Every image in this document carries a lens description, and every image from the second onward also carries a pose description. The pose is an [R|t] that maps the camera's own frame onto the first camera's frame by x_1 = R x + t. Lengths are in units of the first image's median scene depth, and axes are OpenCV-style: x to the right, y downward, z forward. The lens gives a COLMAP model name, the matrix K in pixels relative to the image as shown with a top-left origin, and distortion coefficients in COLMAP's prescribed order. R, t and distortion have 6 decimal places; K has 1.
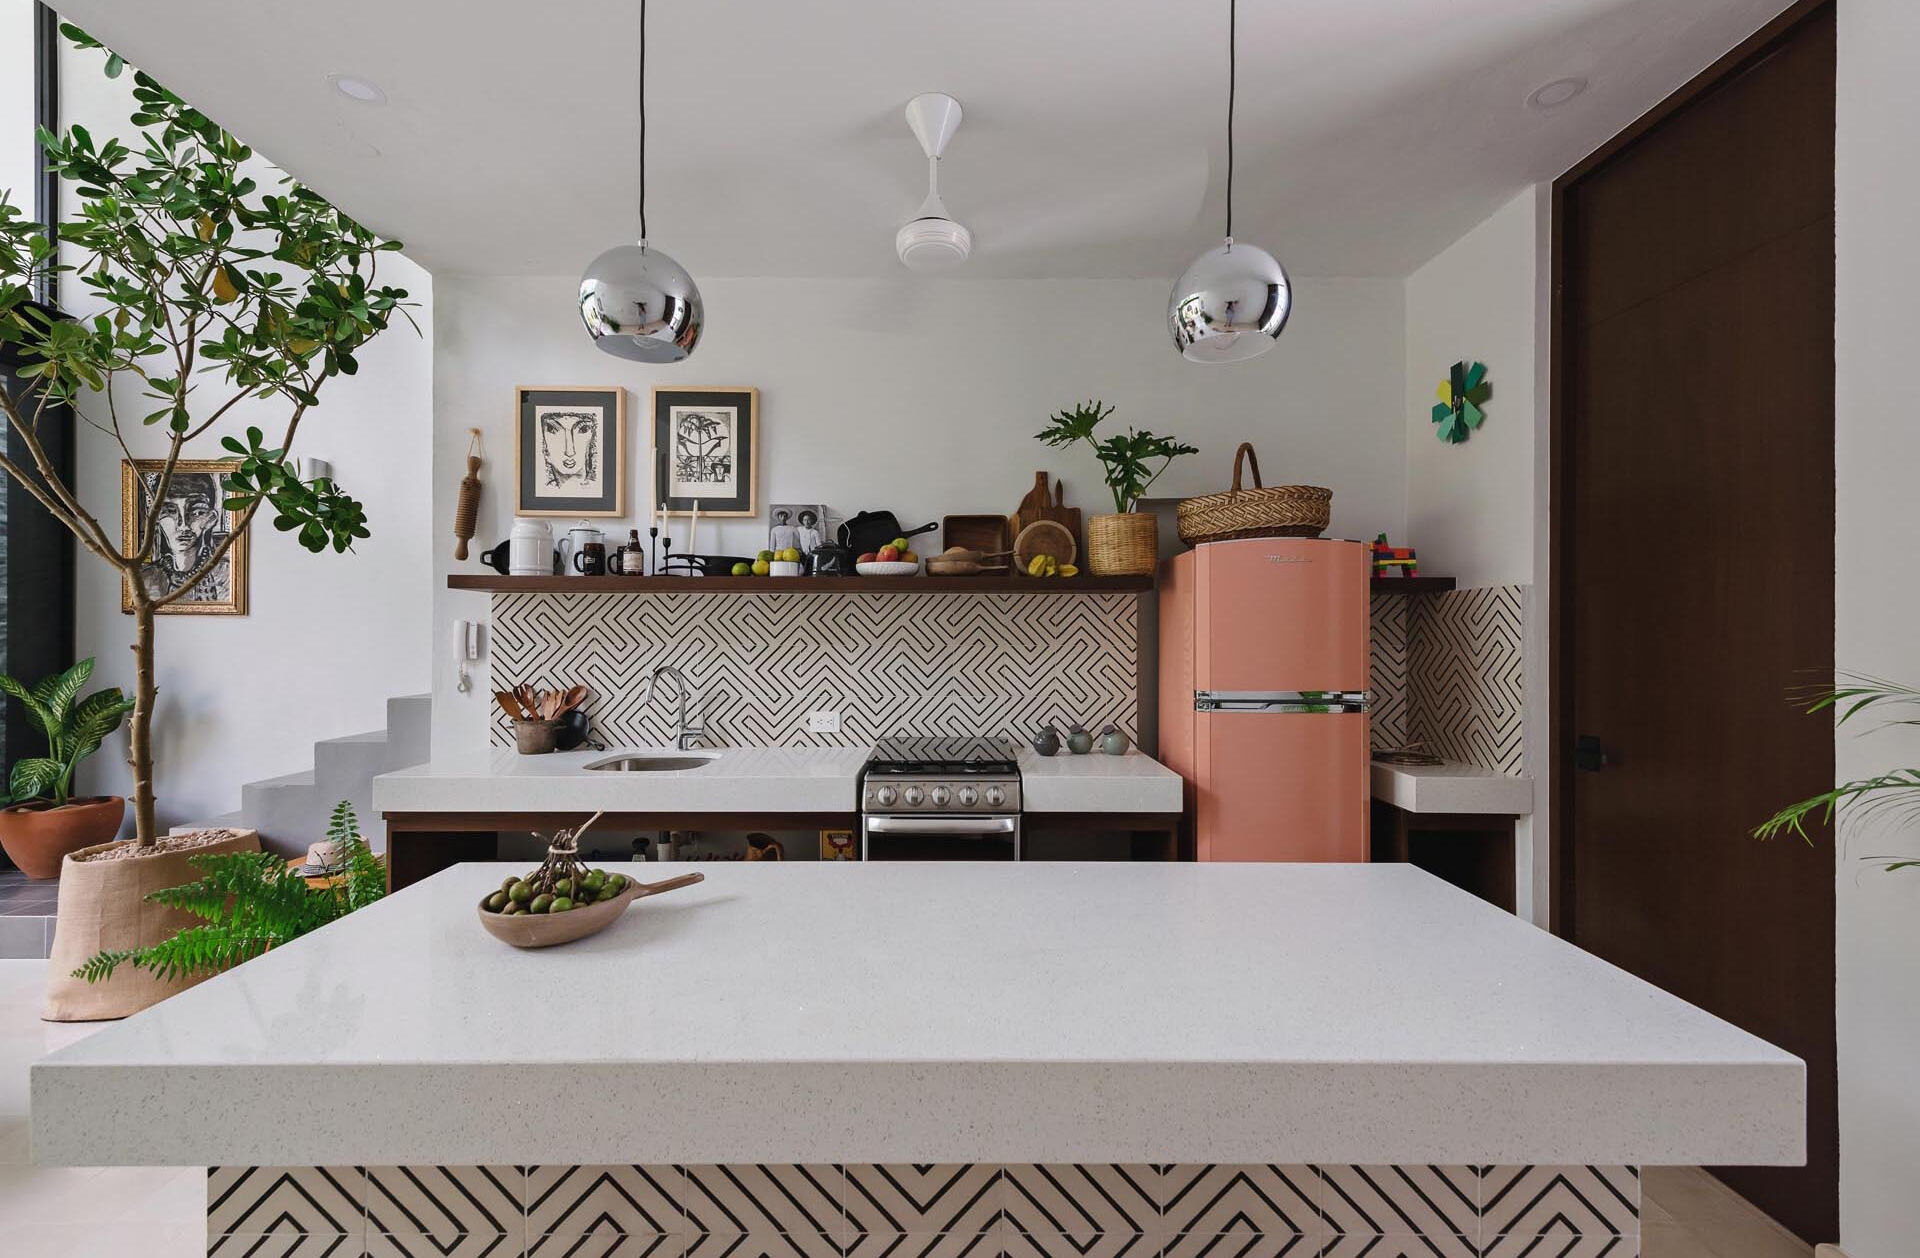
lens RADIAL K [[763.1, 0, 956.9], [0, 763.1, 635.1], [0, 0, 1]] dist [0.008319, -0.000656]
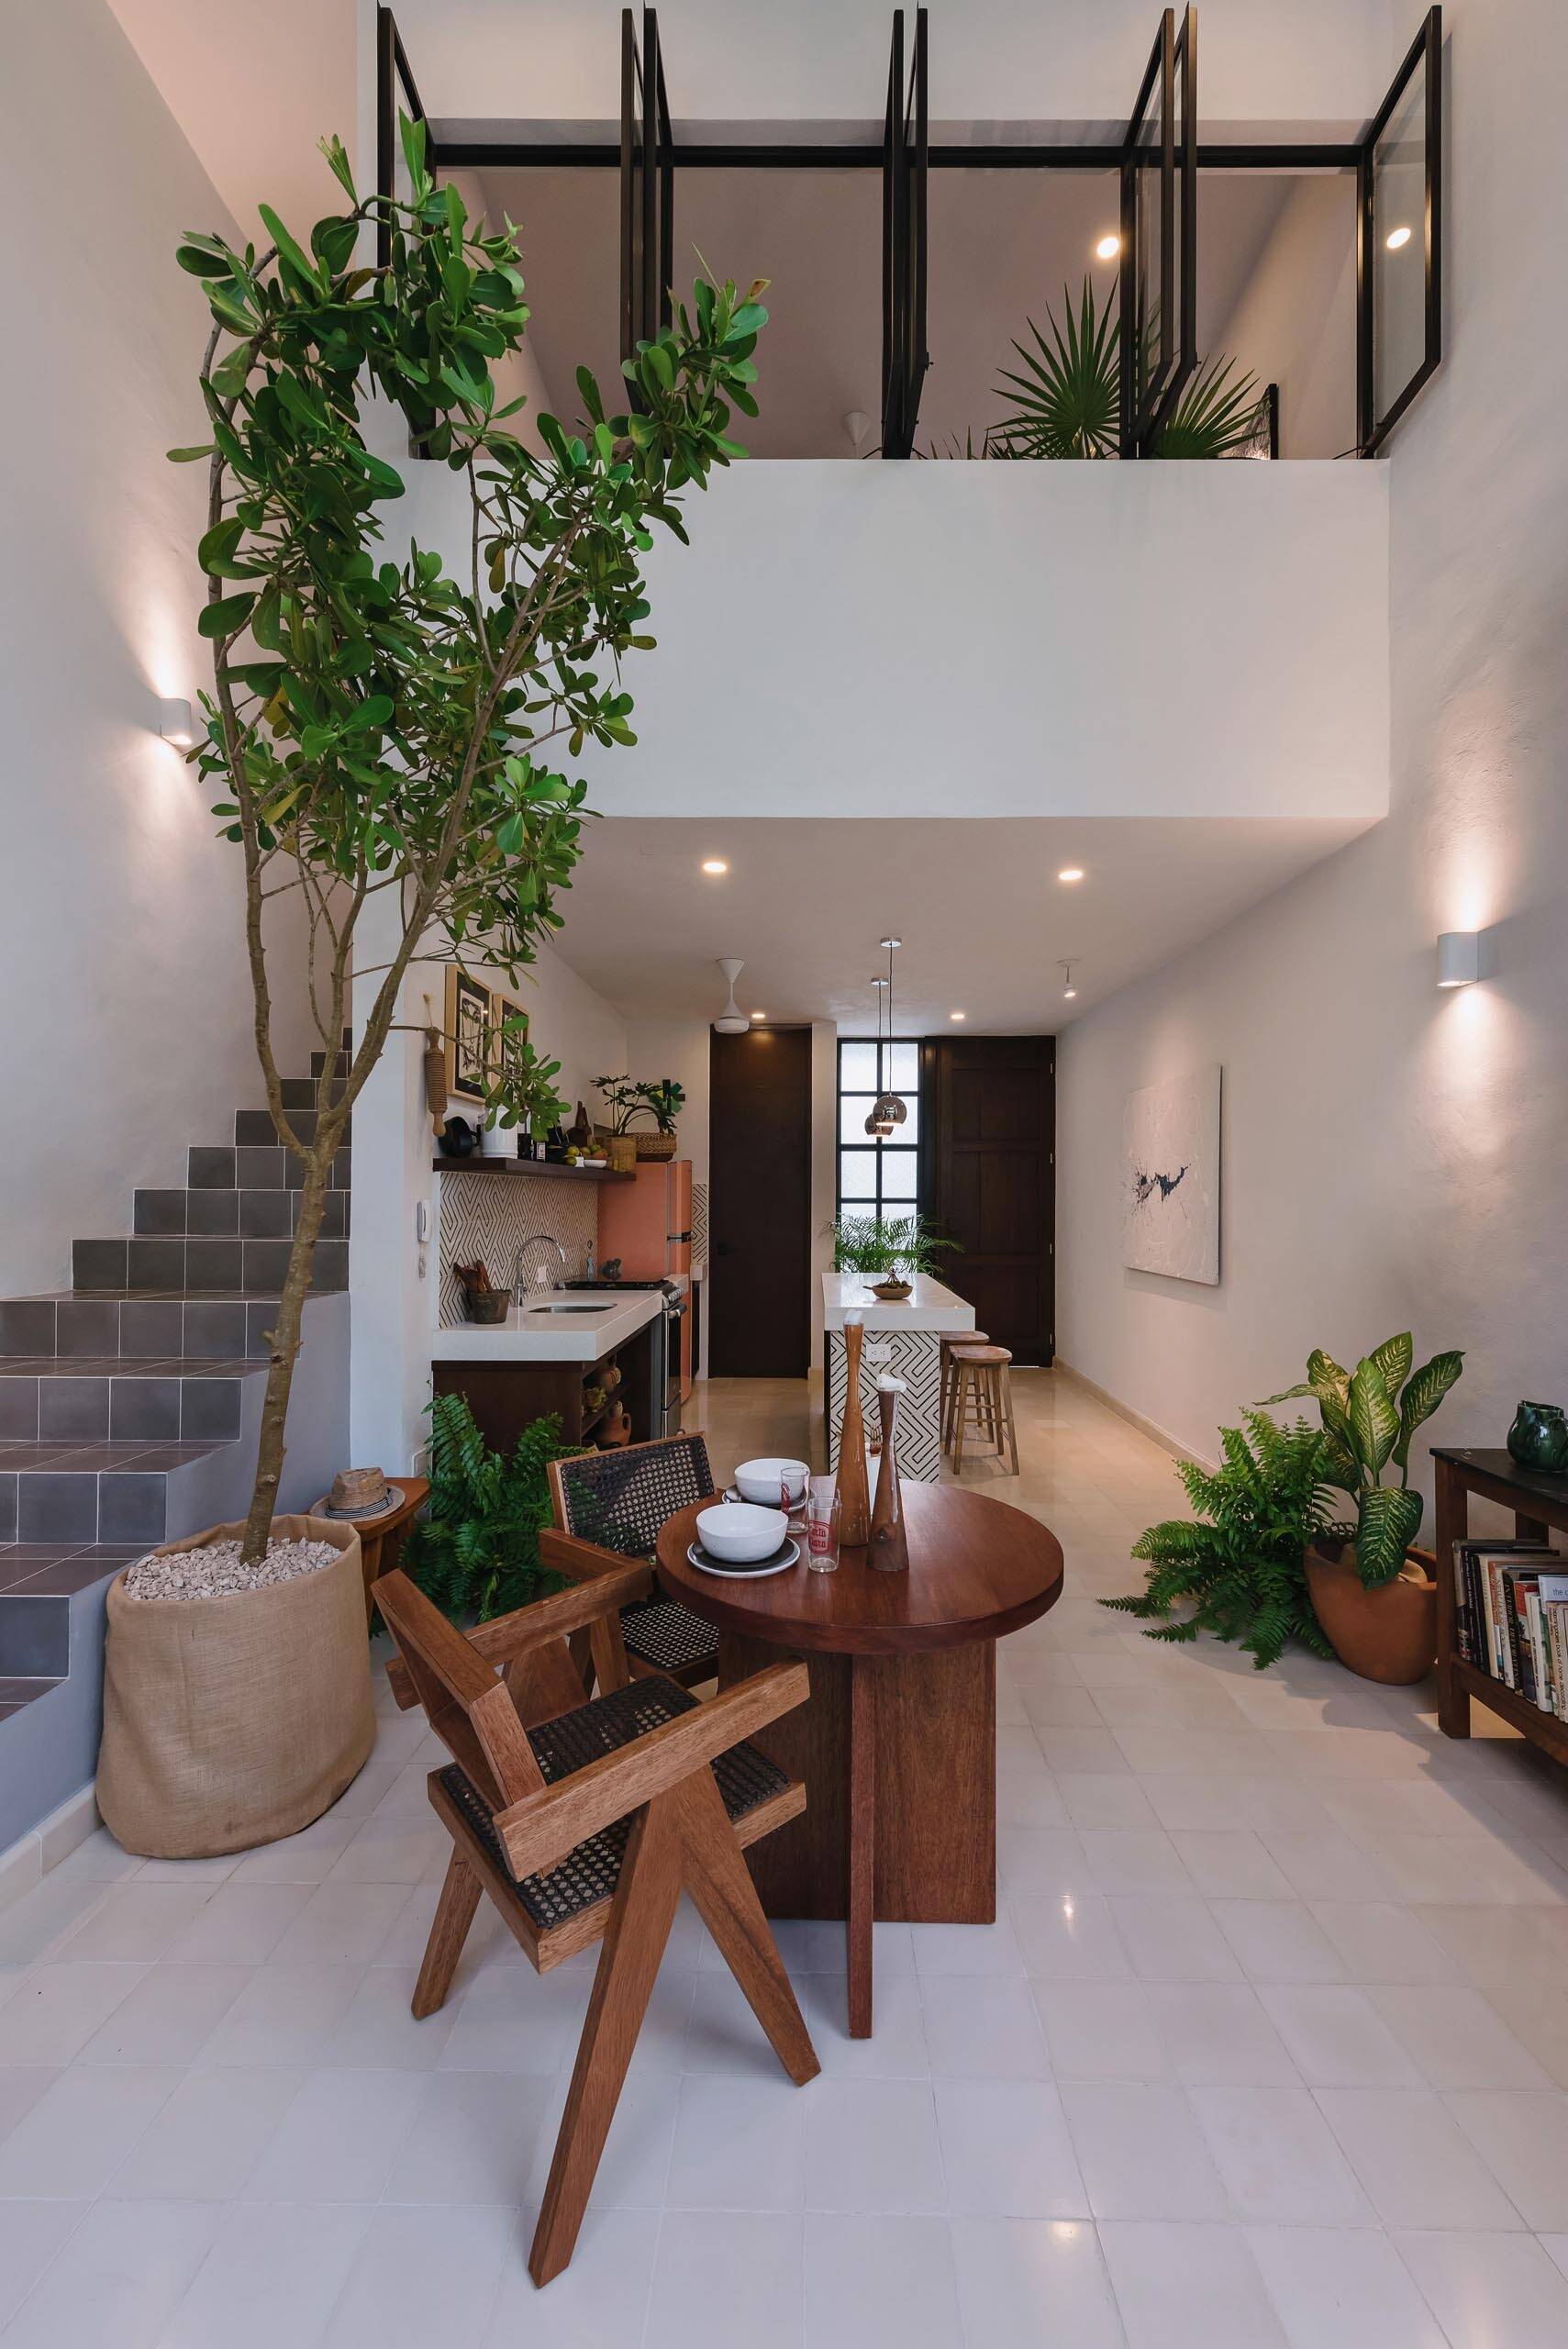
lens RADIAL K [[928.8, 0, 805.5], [0, 928.8, 1184.6], [0, 0, 1]] dist [0.010008, -0.002314]
pose [[0.008153, 0.009902, 0.999918, -1.787294], [-0.001717, 0.999950, -0.009888, -0.027536], [-0.999965, -0.001636, 0.008169, 0.529522]]
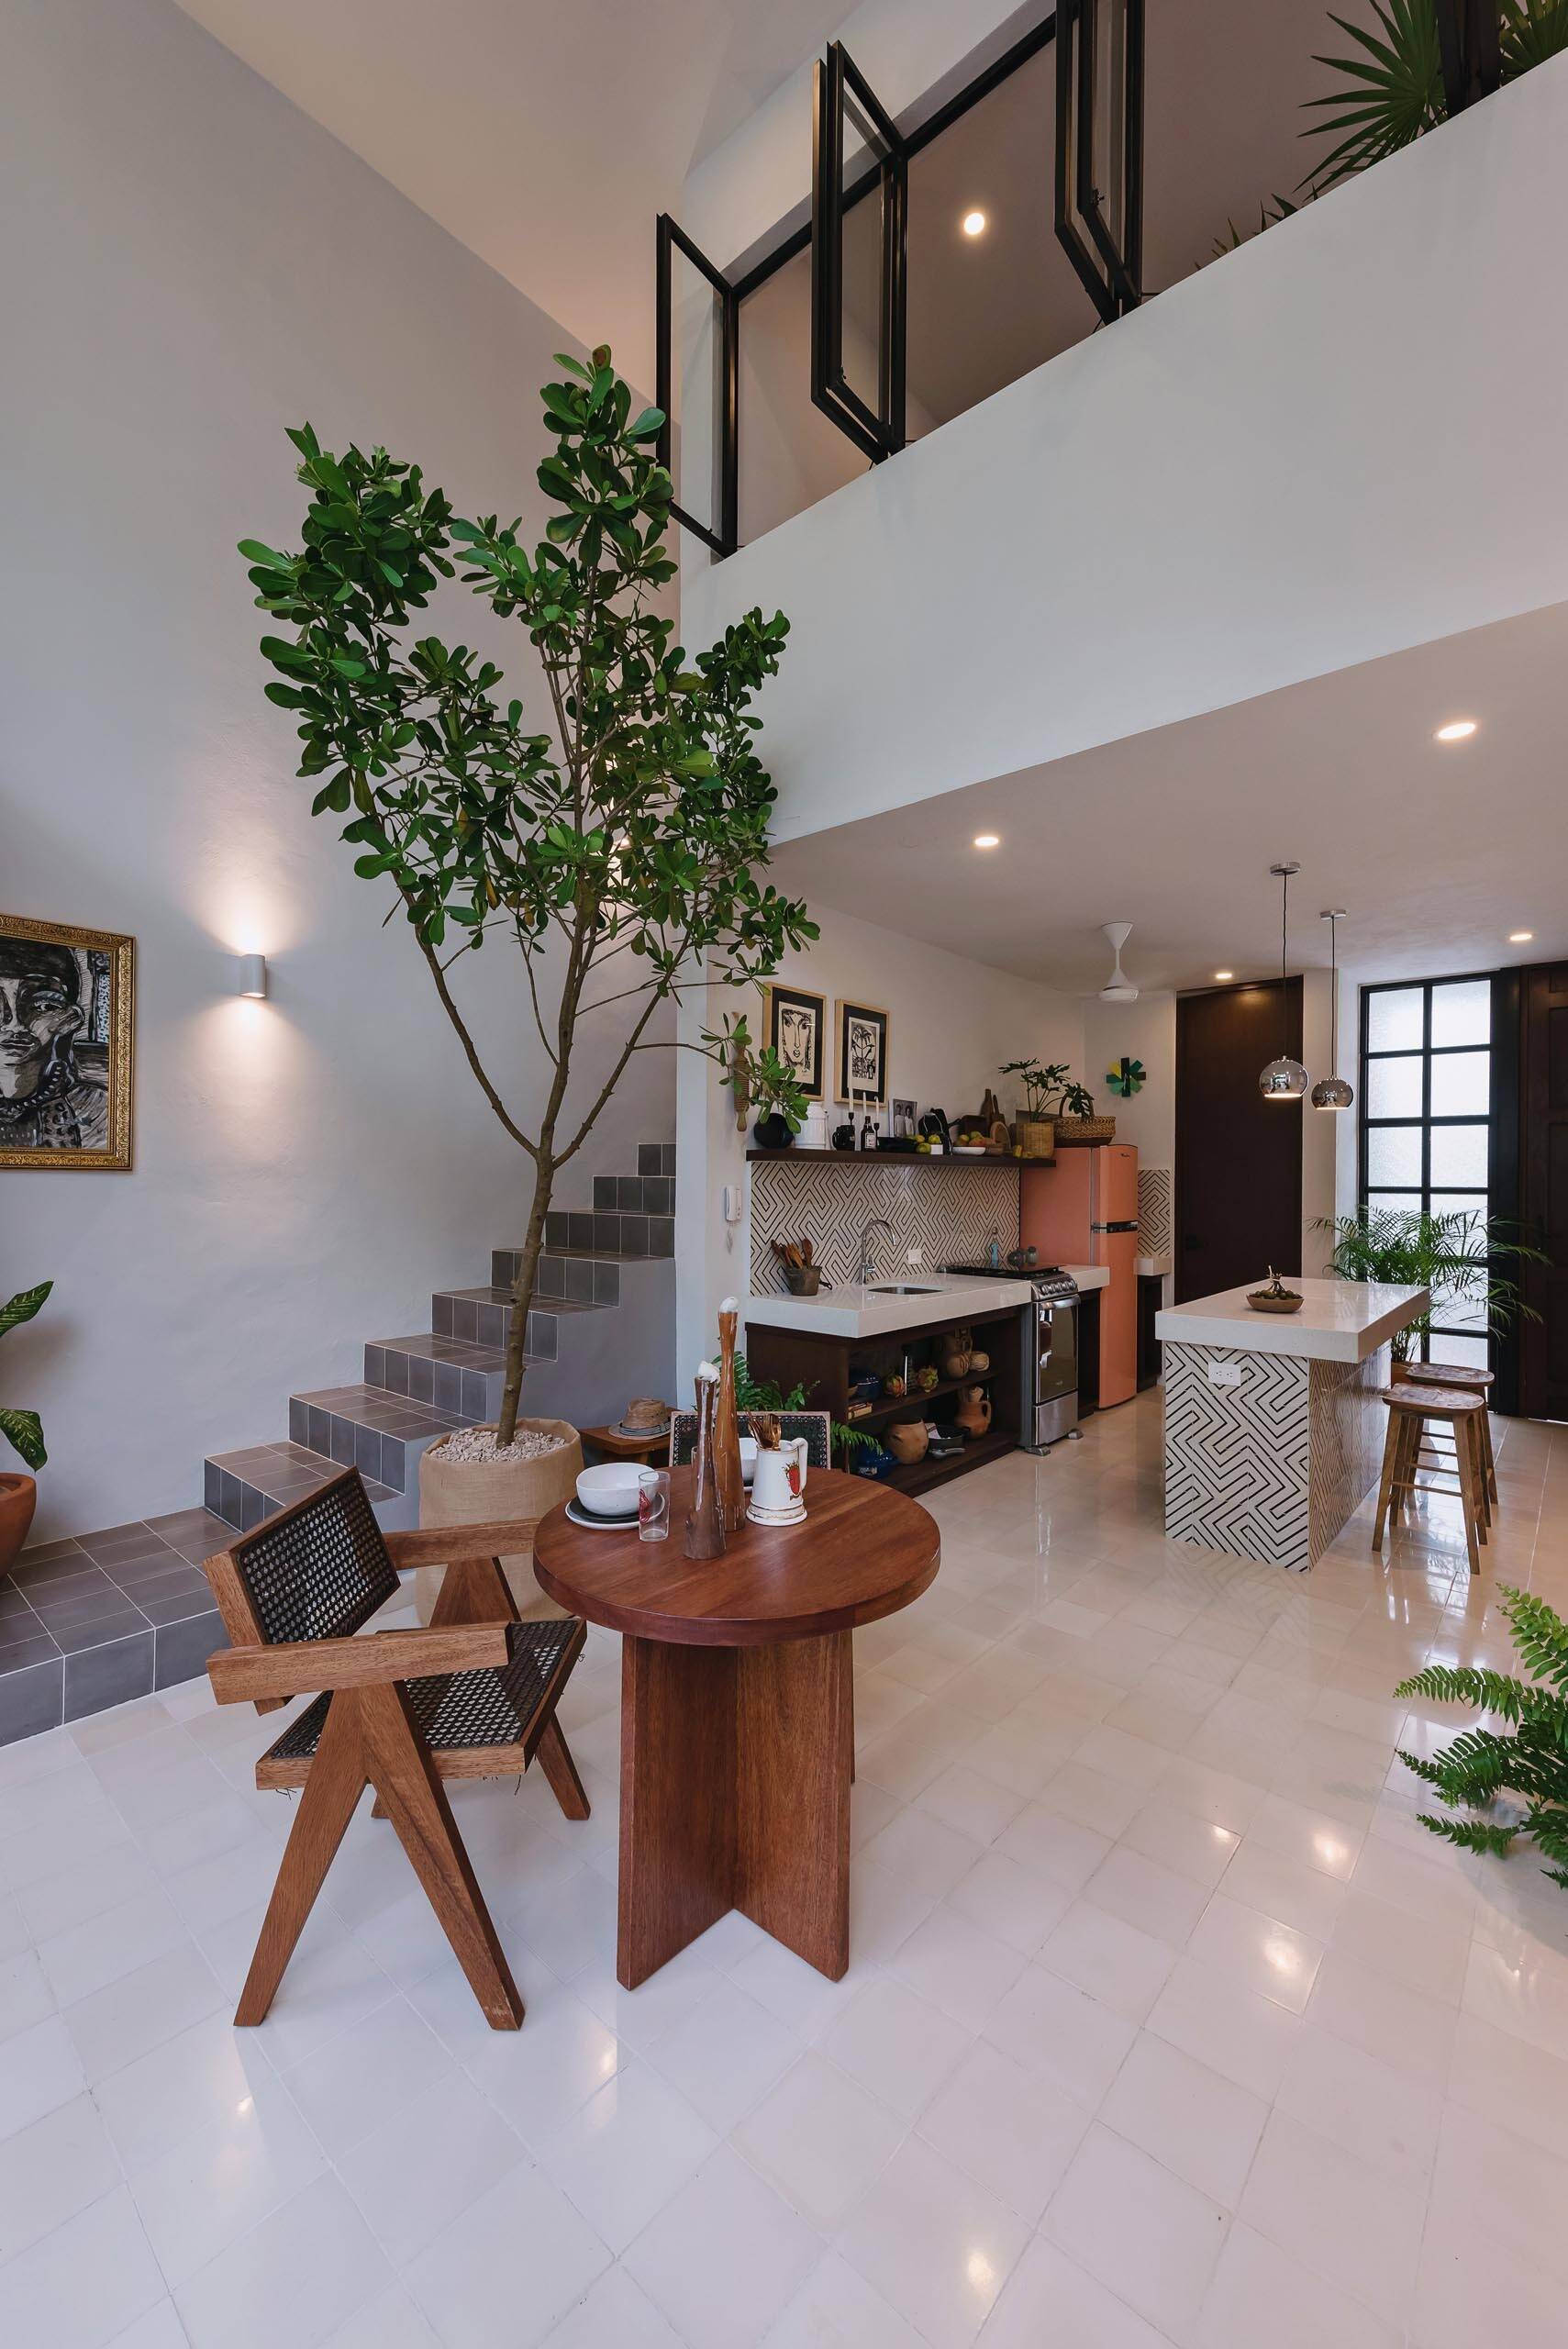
lens RADIAL K [[928.8, 0, 787.6], [0, 928.8, 1172.5], [0, 0, 1]] dist [0.010008, -0.002314]
pose [[0.653026, 0.006717, 0.757306, -1.613213], [-0.003621, 0.999977, -0.005747, -0.030383], [-0.757327, 0.001010, 0.653035, 0.066518]]
